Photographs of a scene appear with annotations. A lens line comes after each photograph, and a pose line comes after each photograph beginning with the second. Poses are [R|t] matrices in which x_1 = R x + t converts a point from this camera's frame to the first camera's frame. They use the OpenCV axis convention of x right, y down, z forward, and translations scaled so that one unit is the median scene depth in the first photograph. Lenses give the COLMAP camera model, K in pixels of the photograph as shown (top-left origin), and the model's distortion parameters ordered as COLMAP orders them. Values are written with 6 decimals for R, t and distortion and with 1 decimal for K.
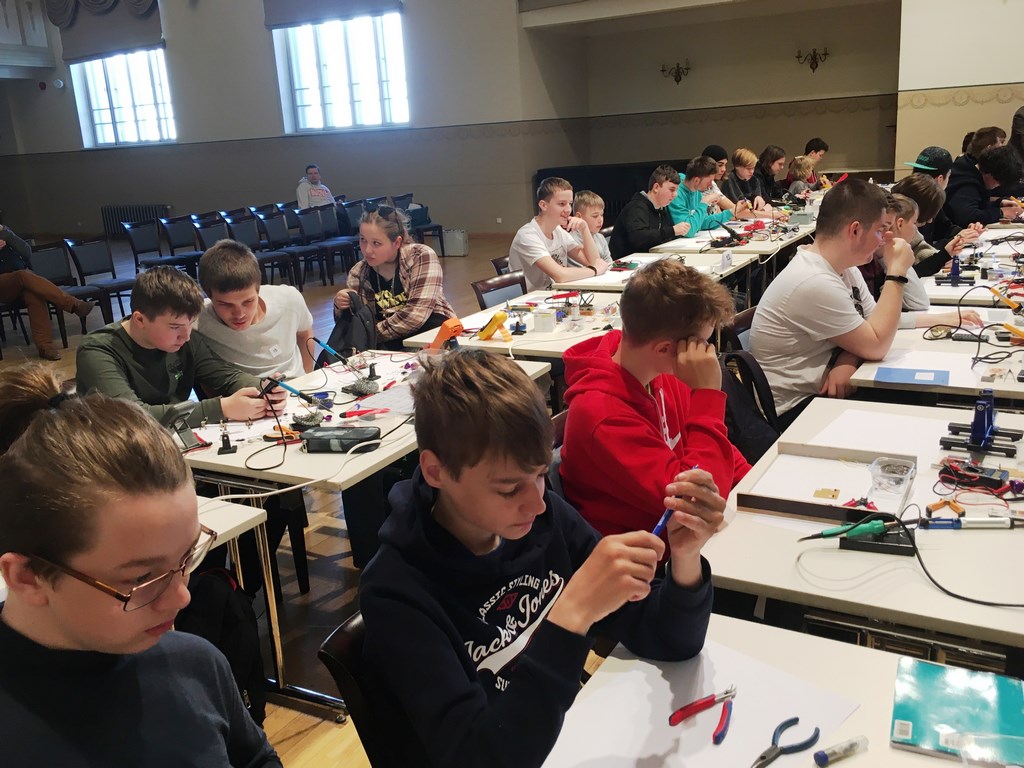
lens RADIAL K [[900.9, 0, 512.0], [0, 900.9, 384.0], [0, 0, 1]] dist [0.007301, 0.003526]
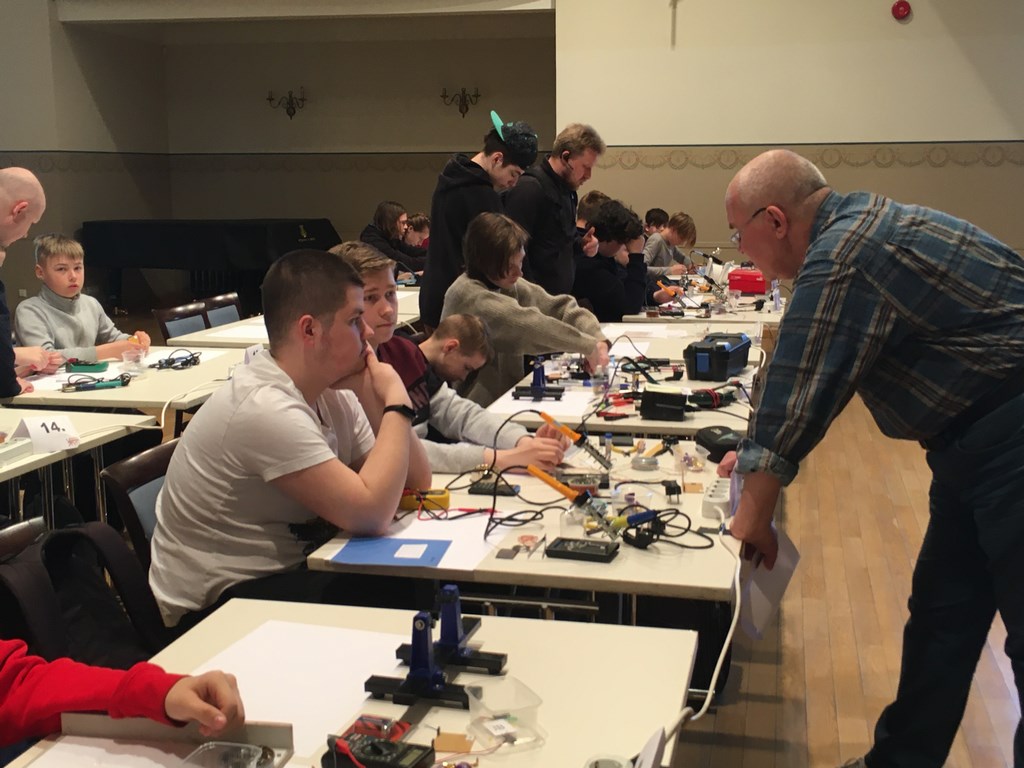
lens RADIAL K [[1225.9, 0, 512.0], [0, 1225.9, 384.0], [0, 0, 1]] dist [0.024887, -0.008655]
pose [[0.943967, 0.002919, 0.330027, 0.086221], [0.033632, 0.993905, -0.104988, -0.012101], [-0.328322, 0.110205, 0.938115, 0.059759]]
